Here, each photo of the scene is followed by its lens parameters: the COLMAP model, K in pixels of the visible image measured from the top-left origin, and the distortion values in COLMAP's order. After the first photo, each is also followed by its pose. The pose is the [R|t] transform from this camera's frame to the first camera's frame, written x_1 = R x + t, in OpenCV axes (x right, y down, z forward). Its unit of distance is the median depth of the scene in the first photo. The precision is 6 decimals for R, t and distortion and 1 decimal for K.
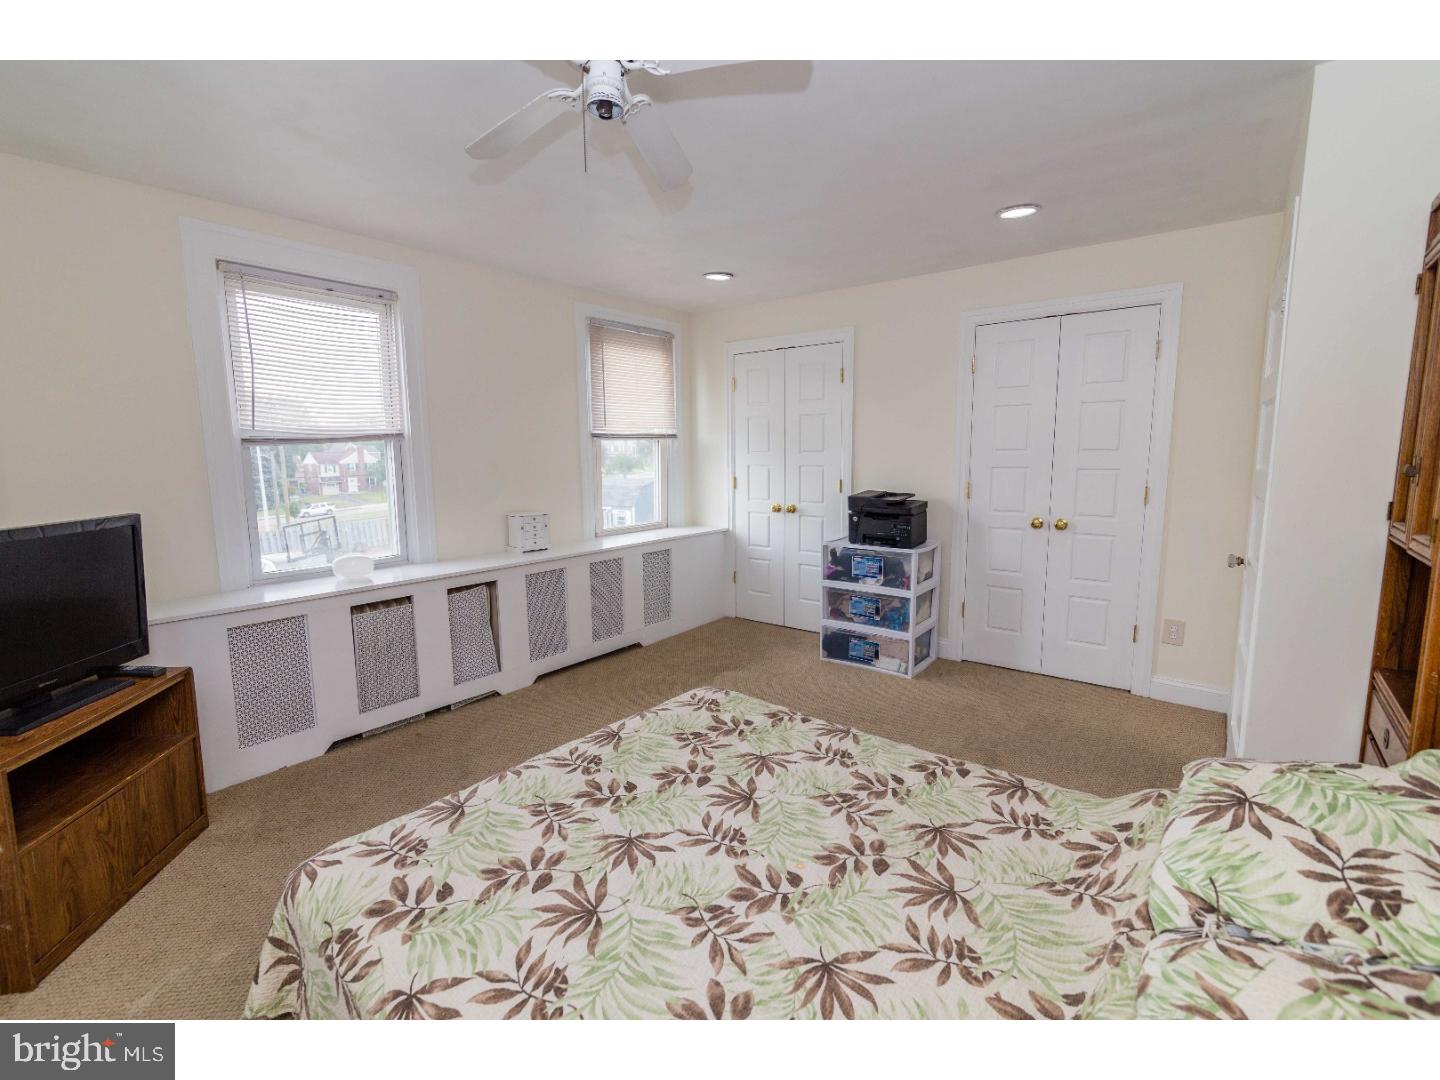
lens RADIAL K [[655.9, 0, 720.7], [0, 655.9, 537.3], [0, 0, 1]] dist [0.000140, -0.000613]
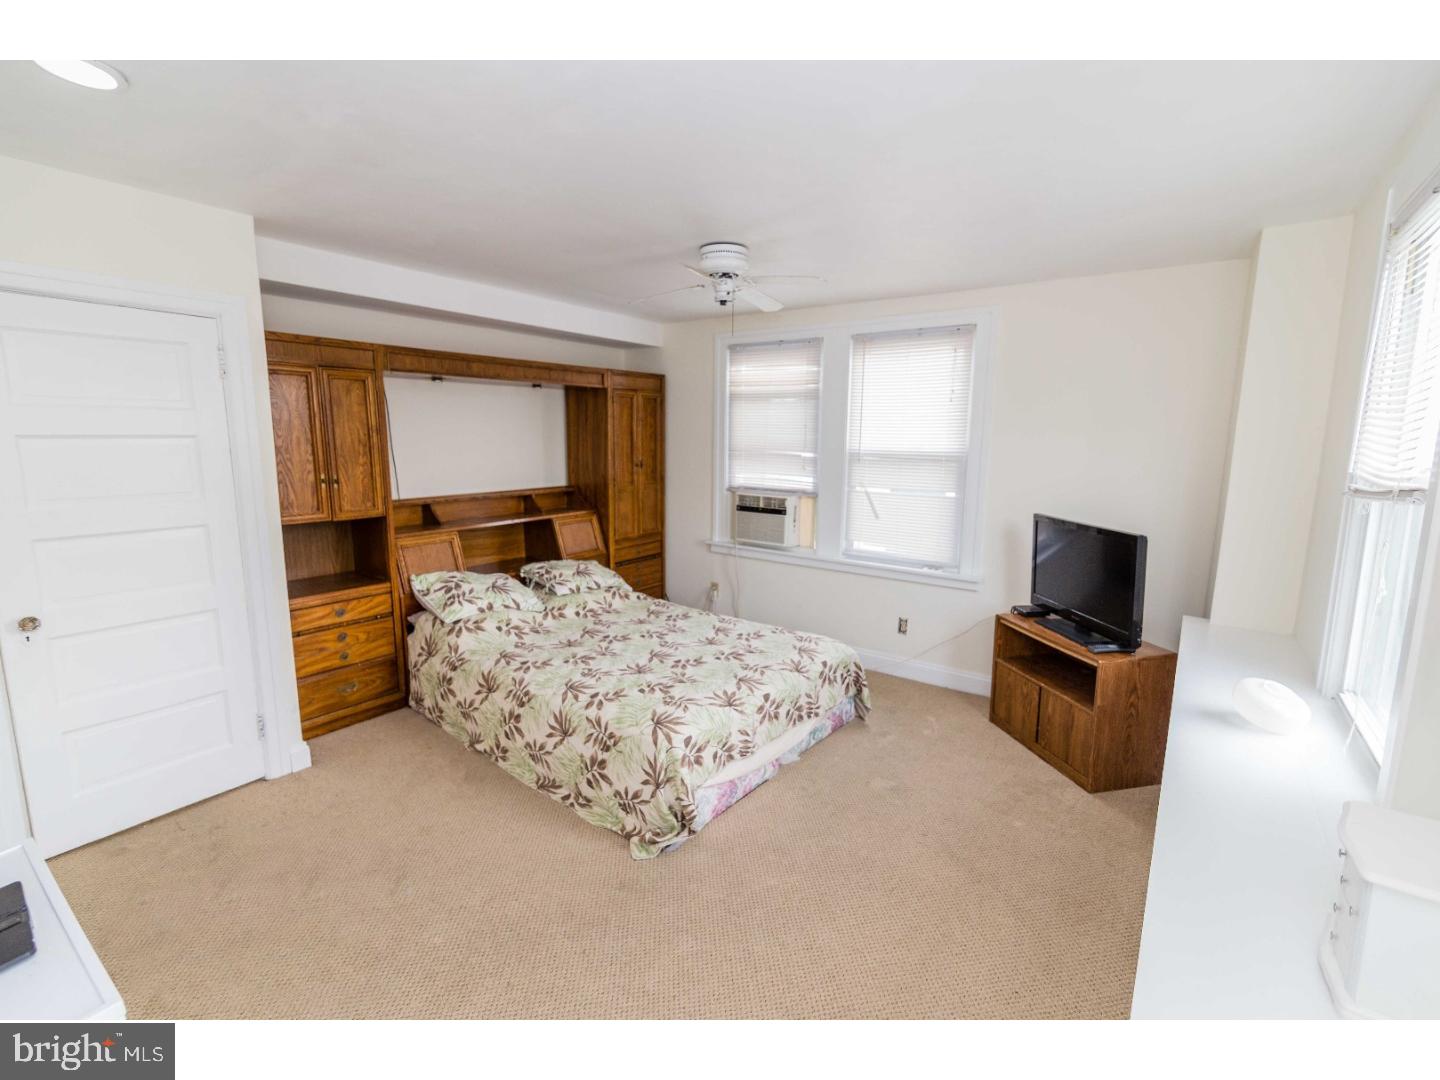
lens RADIAL K [[655.9, 0, 722.0], [0, 655.9, 538.6], [0, 0, 1]] dist [0.000140, -0.000613]
pose [[-0.999394, 0.001243, -0.034787, -0.083102], [-0.008757, 0.958240, 0.285830, -0.441482], [0.033689, 0.285961, -0.957649, 2.548092]]
